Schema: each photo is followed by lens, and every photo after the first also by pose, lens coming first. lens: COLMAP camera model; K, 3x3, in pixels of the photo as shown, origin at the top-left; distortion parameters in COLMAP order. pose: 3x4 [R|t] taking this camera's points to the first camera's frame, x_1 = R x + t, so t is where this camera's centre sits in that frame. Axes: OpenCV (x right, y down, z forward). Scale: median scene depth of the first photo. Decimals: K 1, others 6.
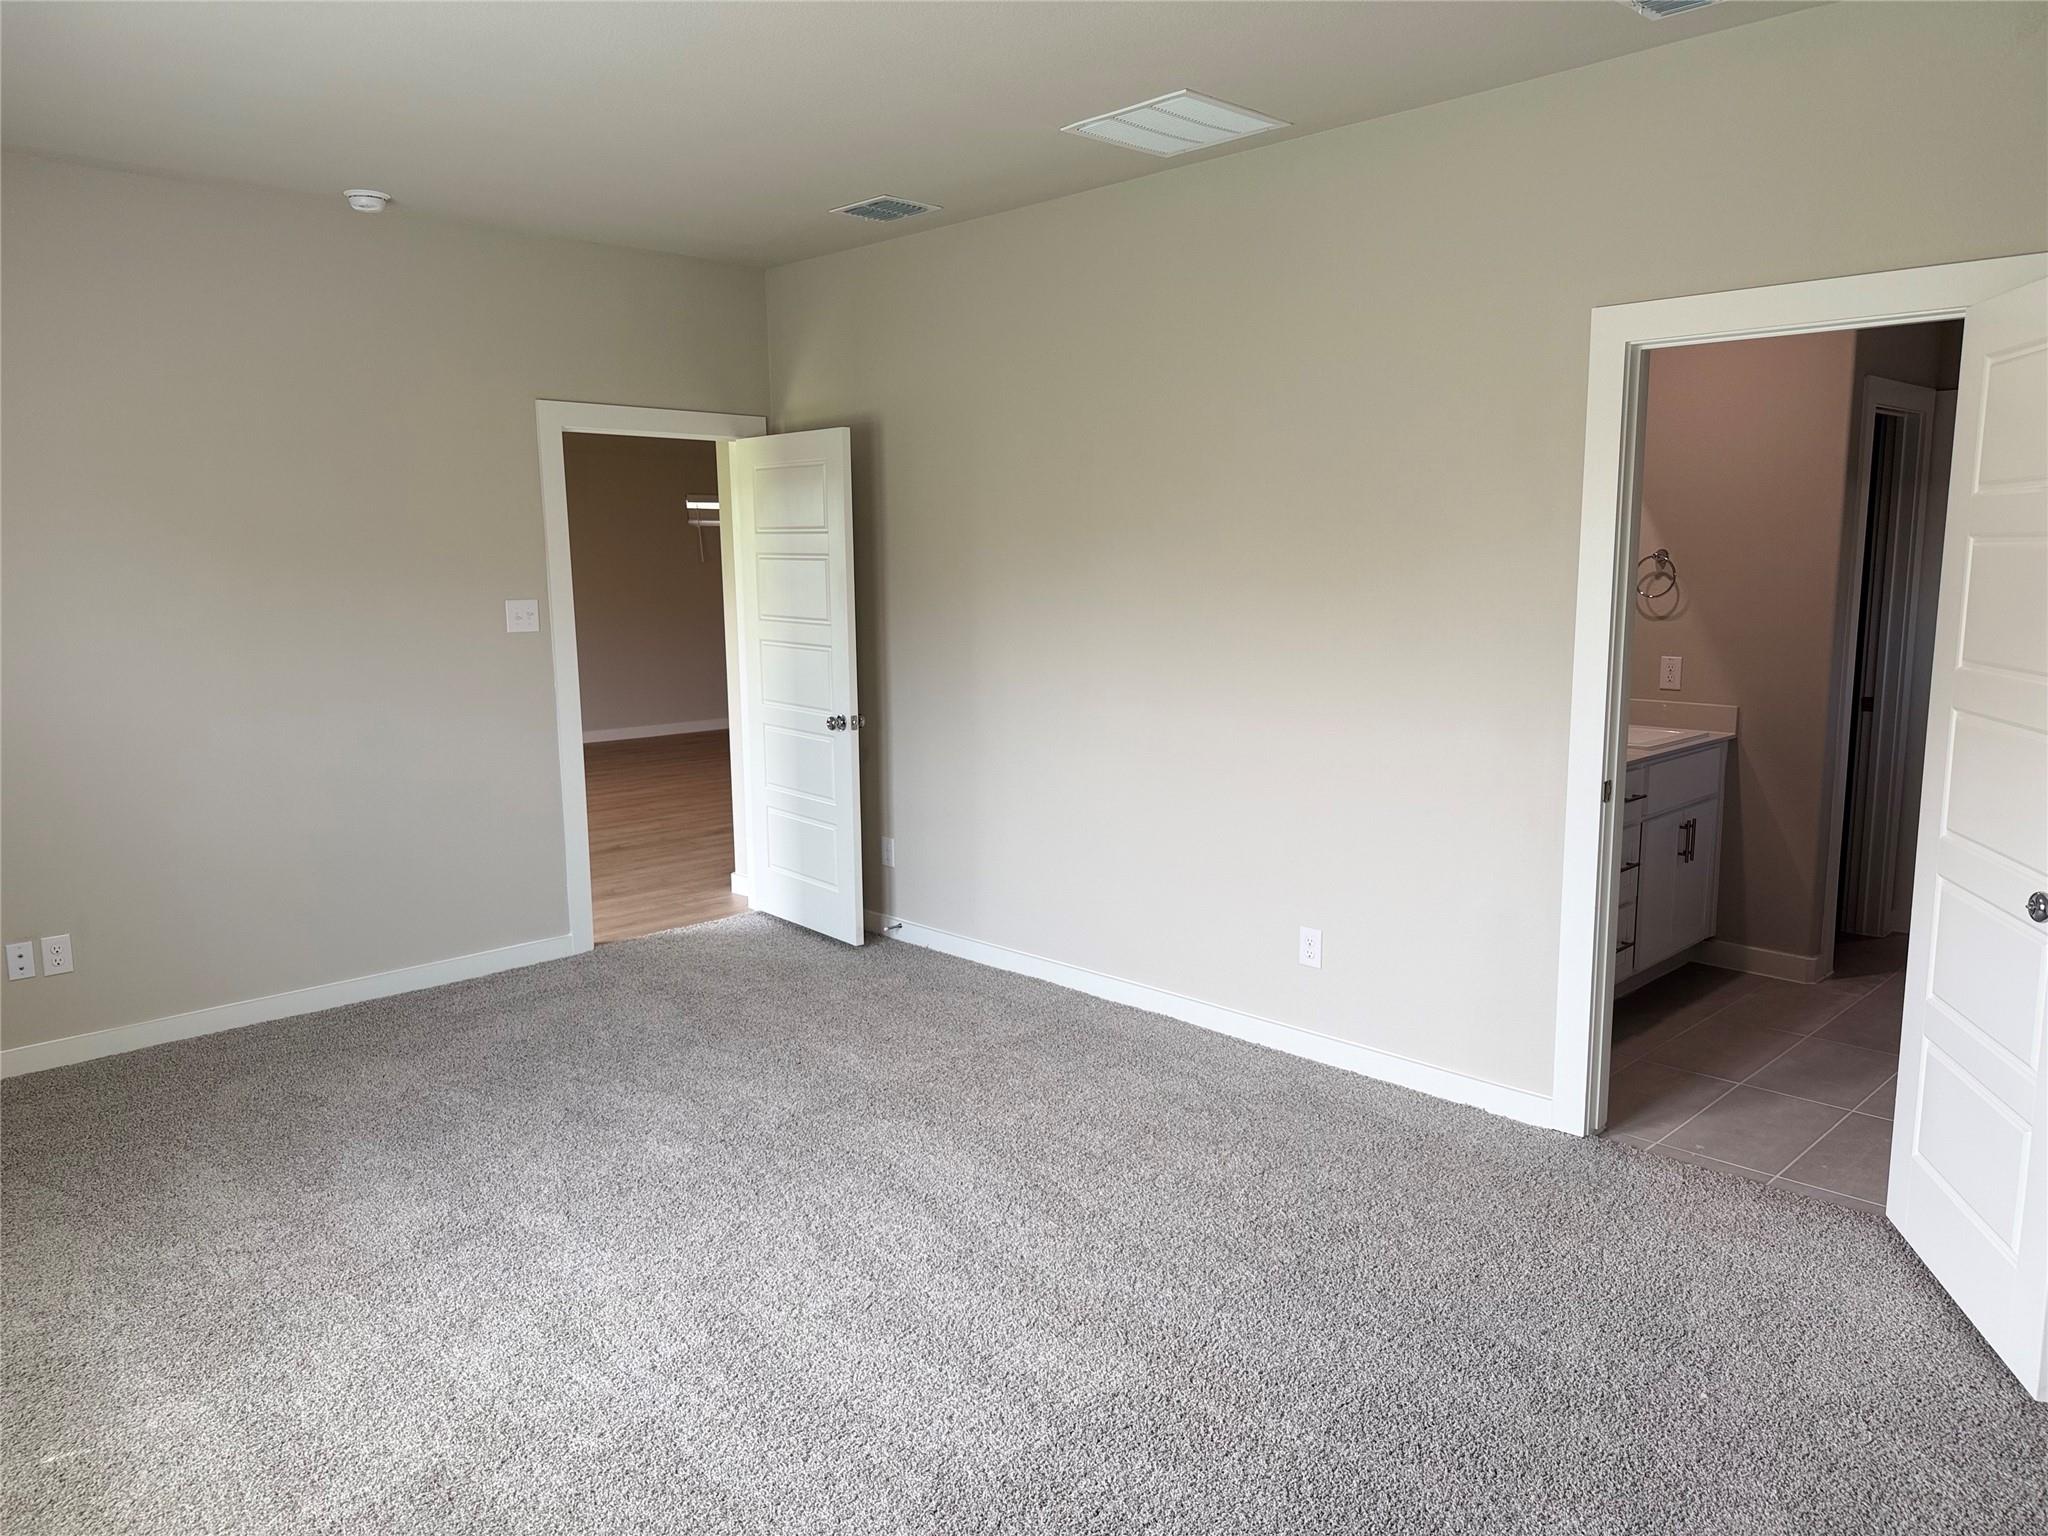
lens RADIAL K [[1433.9, 0, 1024.0], [0, 1433.9, 768.0], [0, 0, 1]] dist [0.001542, -0.001572]
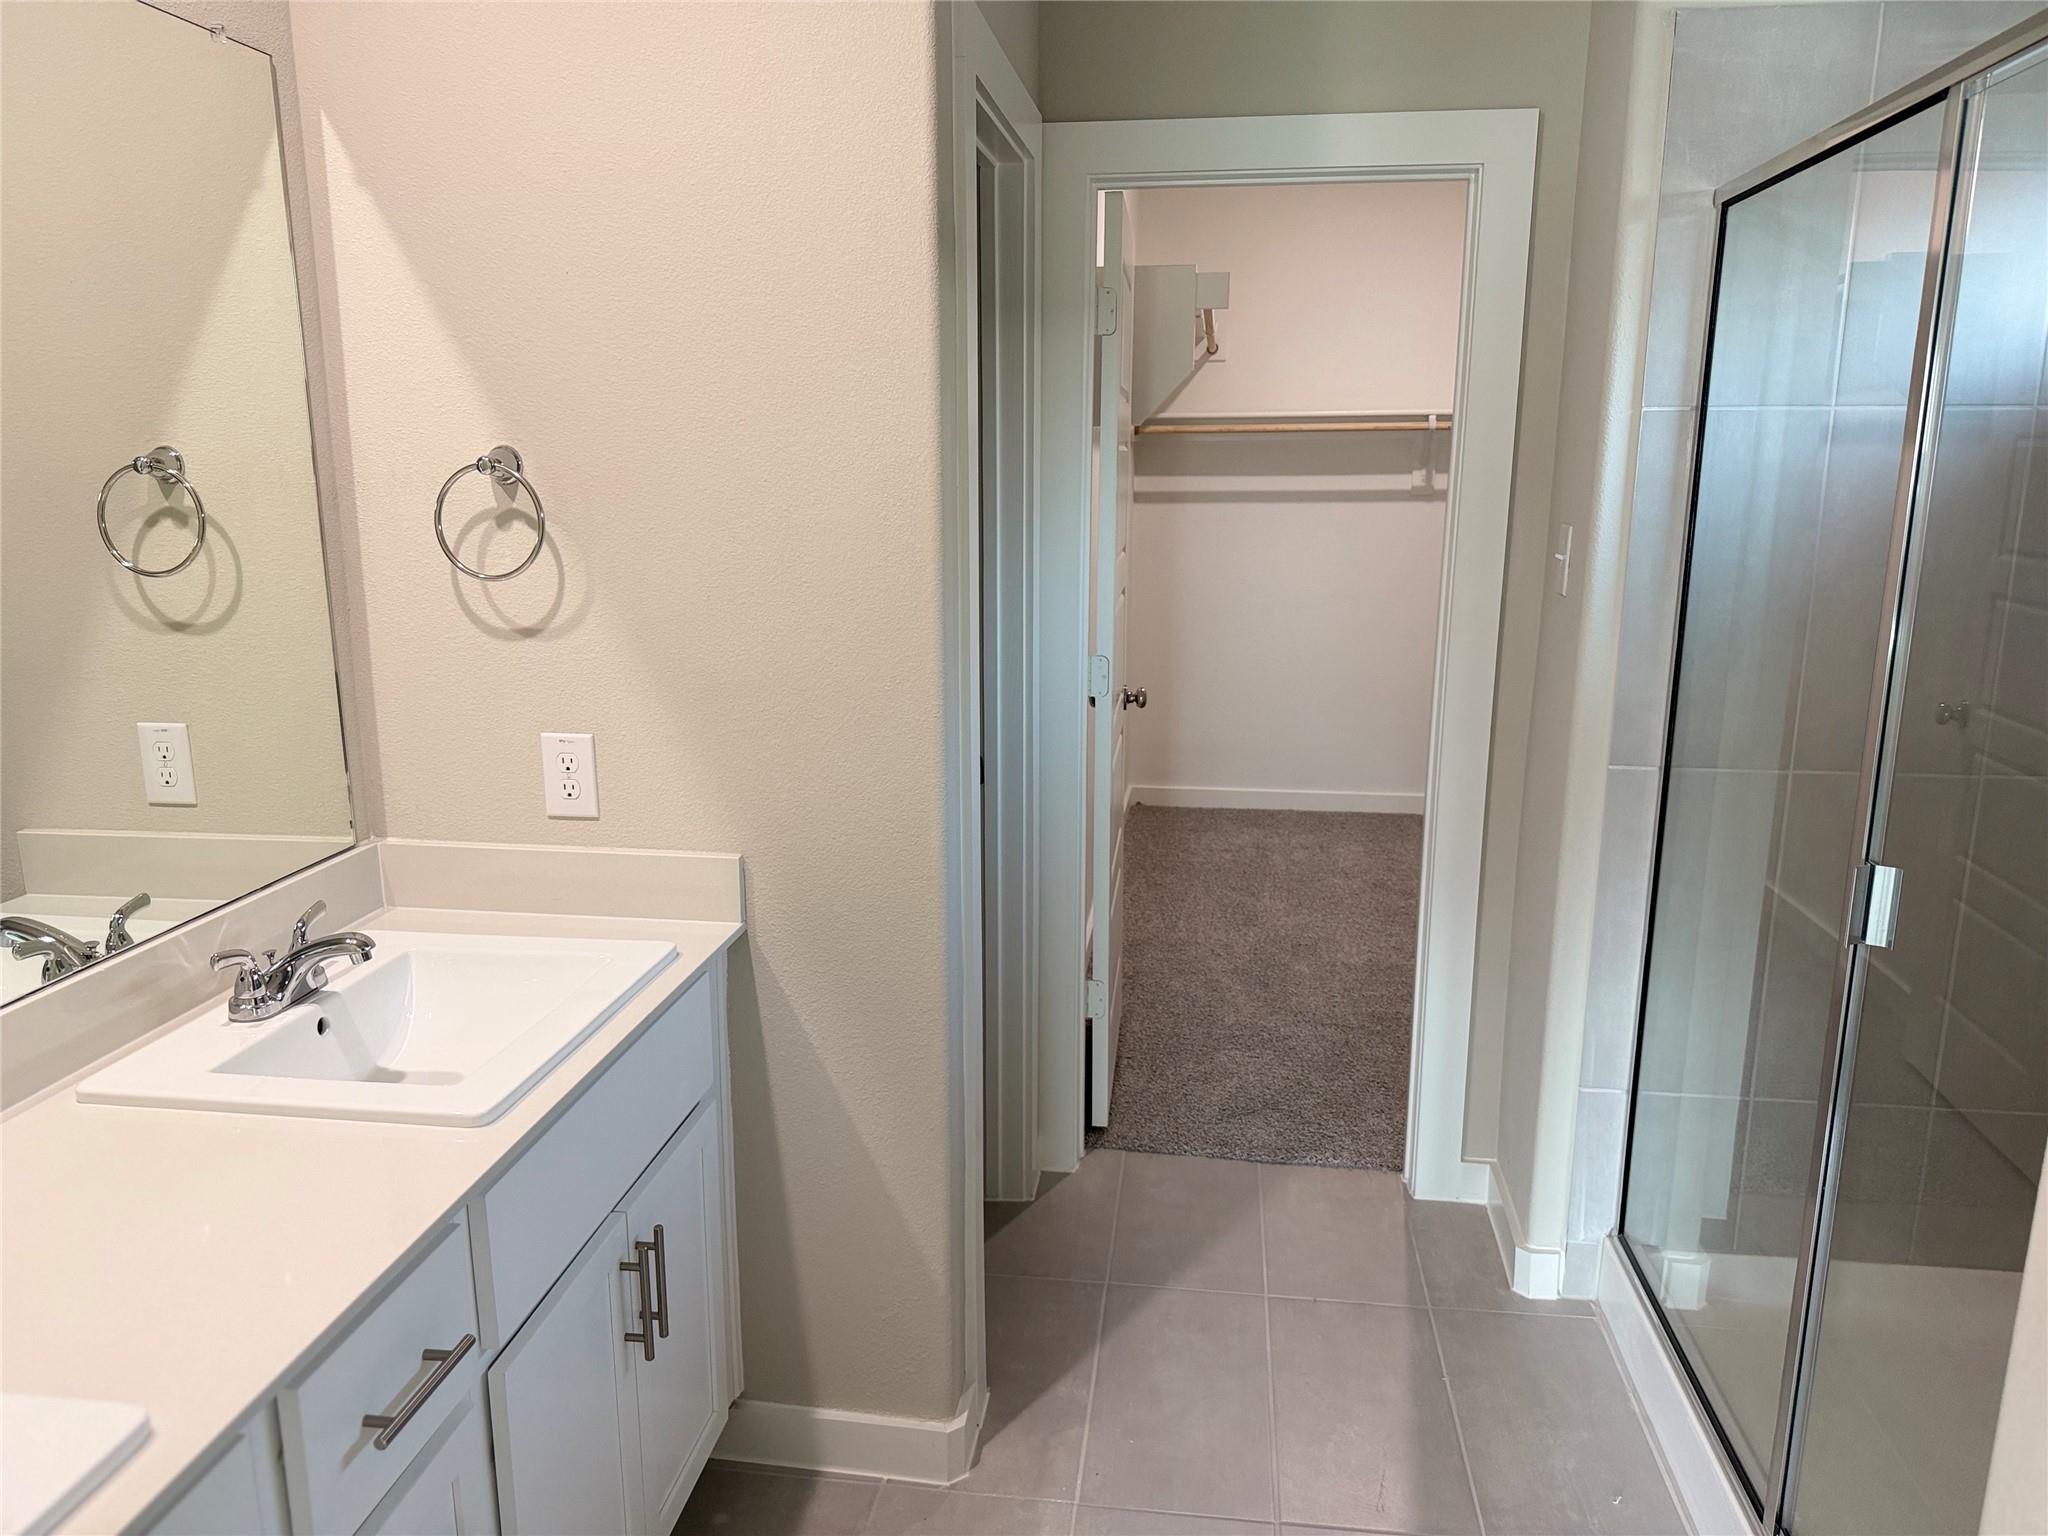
lens RADIAL K [[1445.1, 0, 1024.0], [0, 1445.1, 768.0], [0, 0, 1]] dist [0.214398, -0.000575]
pose [[0.784607, -0.131218, 0.605949, 0.316366], [0.091359, 0.991147, 0.096336, -0.098413], [-0.613226, -0.020227, 0.789649, 0.630334]]
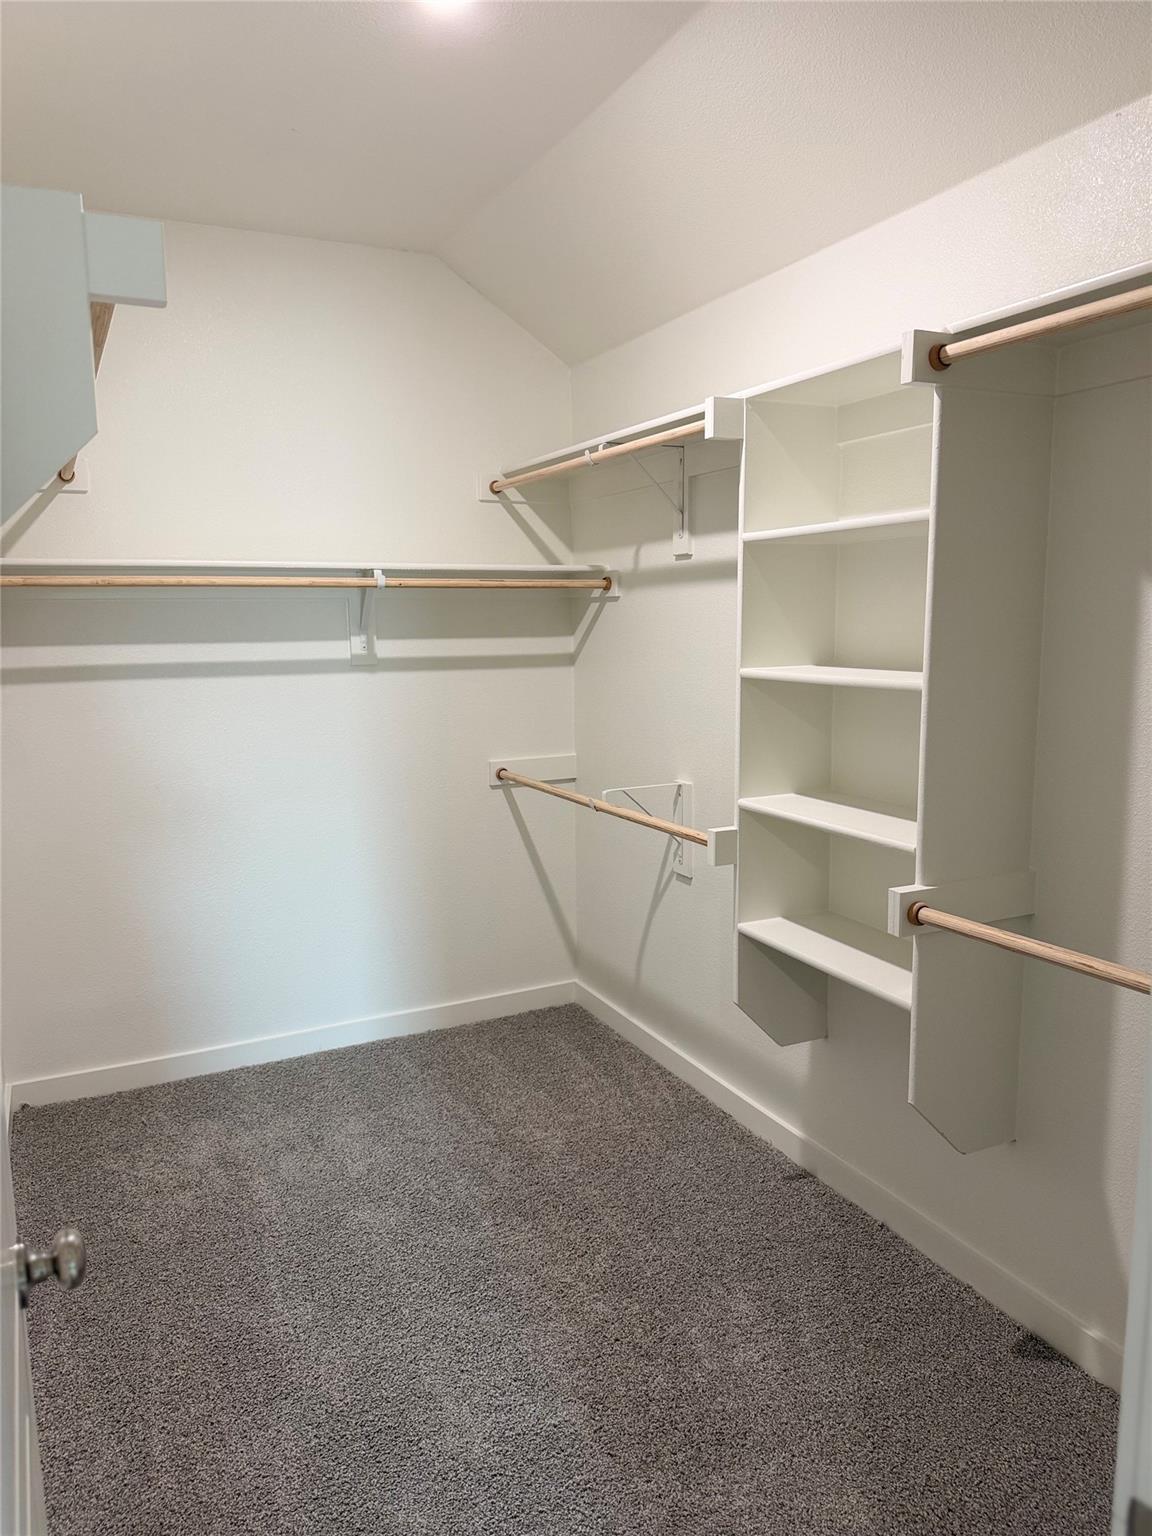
lens RADIAL K [[1075.4, 0, 576.0], [0, 1075.4, 768.0], [0, 0, 1]] dist [0.001542, -0.001572]
pose [[0.302718, -0.144962, 0.941991, 0.447200], [0.153181, 0.982916, 0.102034, -0.119328], [-0.940690, 0.113408, 0.319752, 0.773025]]
